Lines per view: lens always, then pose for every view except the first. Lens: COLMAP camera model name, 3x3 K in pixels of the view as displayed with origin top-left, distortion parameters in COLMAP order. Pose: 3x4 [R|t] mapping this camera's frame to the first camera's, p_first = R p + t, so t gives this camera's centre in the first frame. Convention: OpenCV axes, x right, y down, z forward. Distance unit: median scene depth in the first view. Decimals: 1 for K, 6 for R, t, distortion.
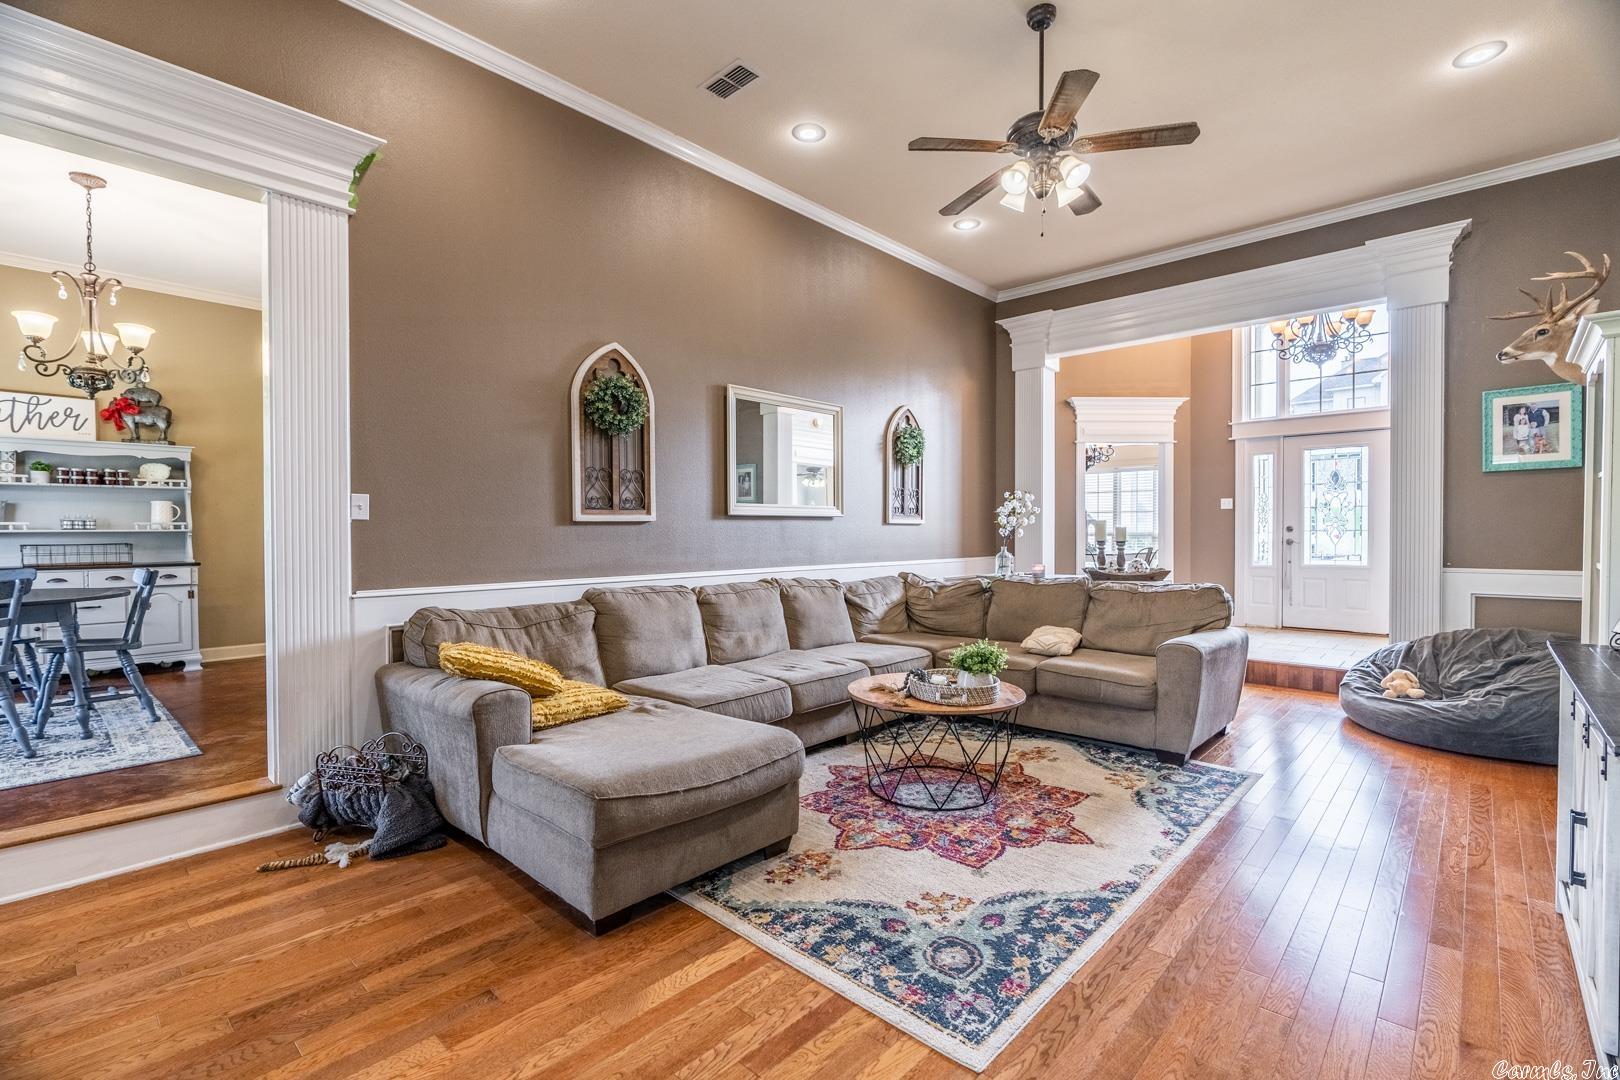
lens RADIAL K [[731.4, 0, 807.3], [0, 731.4, 541.1], [0, 0, 1]] dist [-0.009704, 0.000064]
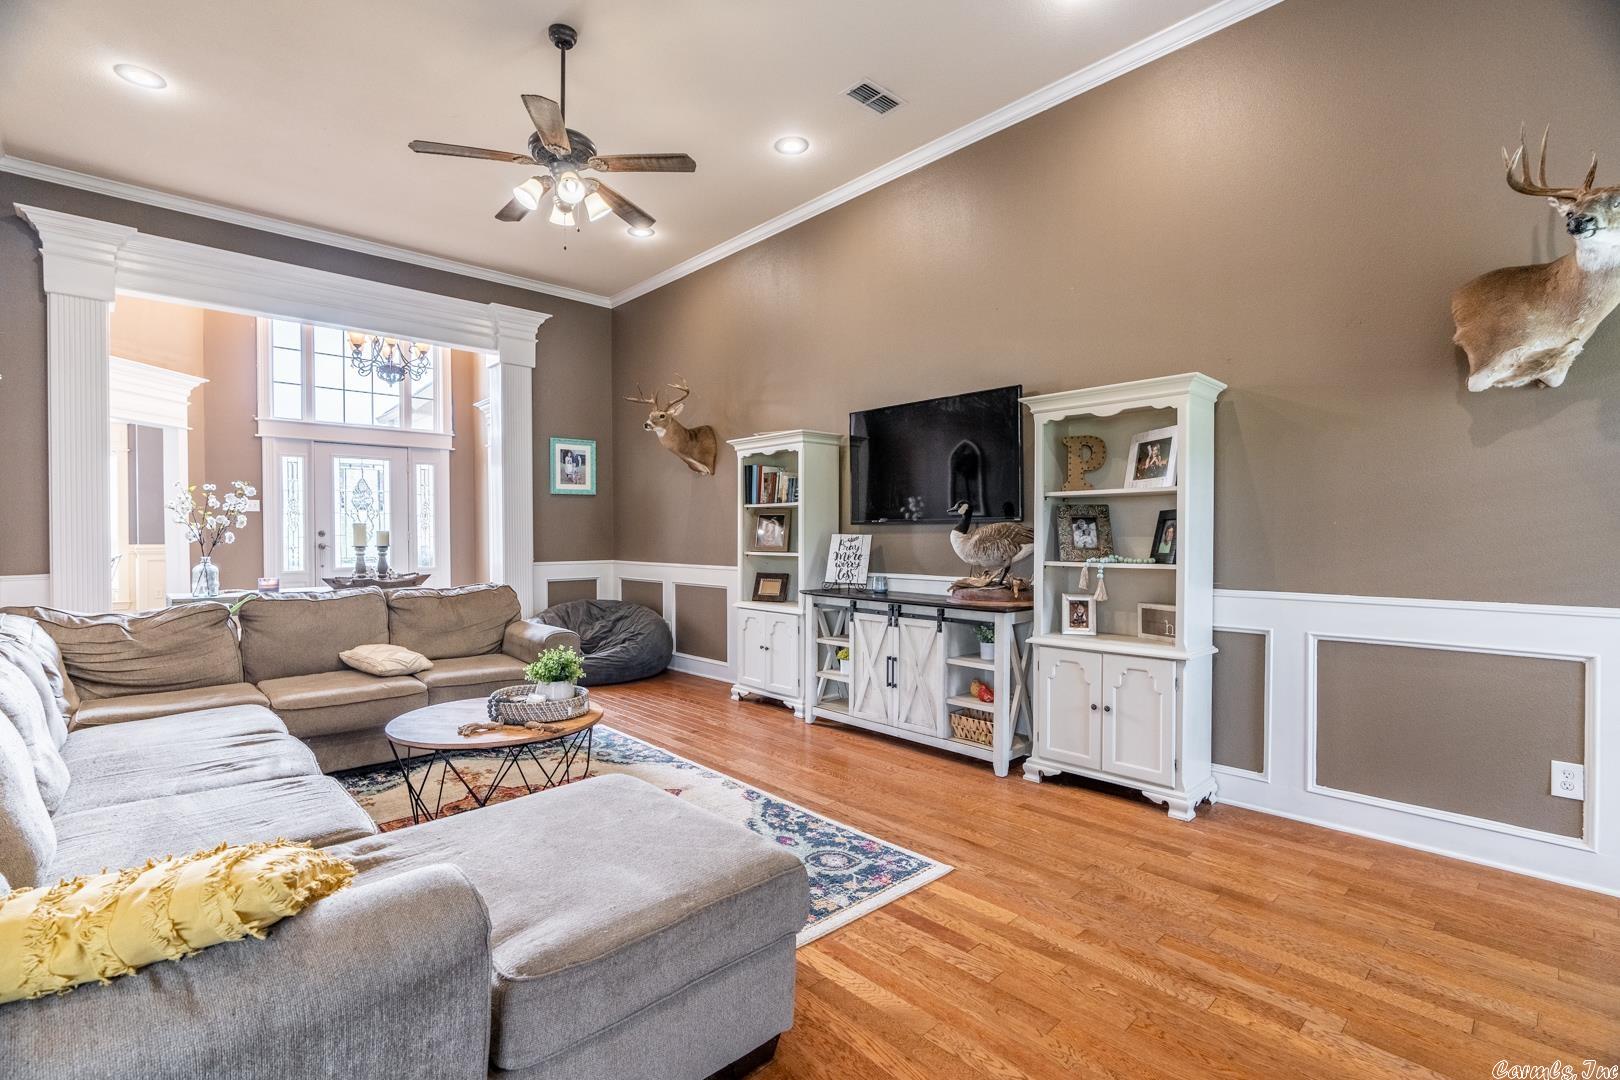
lens RADIAL K [[731.4, 0, 807.3], [0, 731.4, 541.1], [0, 0, 1]] dist [-0.009704, 0.000064]
pose [[0.070262, -0.007254, 0.997502, -0.704043], [0.014211, 0.999879, 0.006271, -0.006763], [-0.997427, 0.013735, 0.070357, 0.603071]]
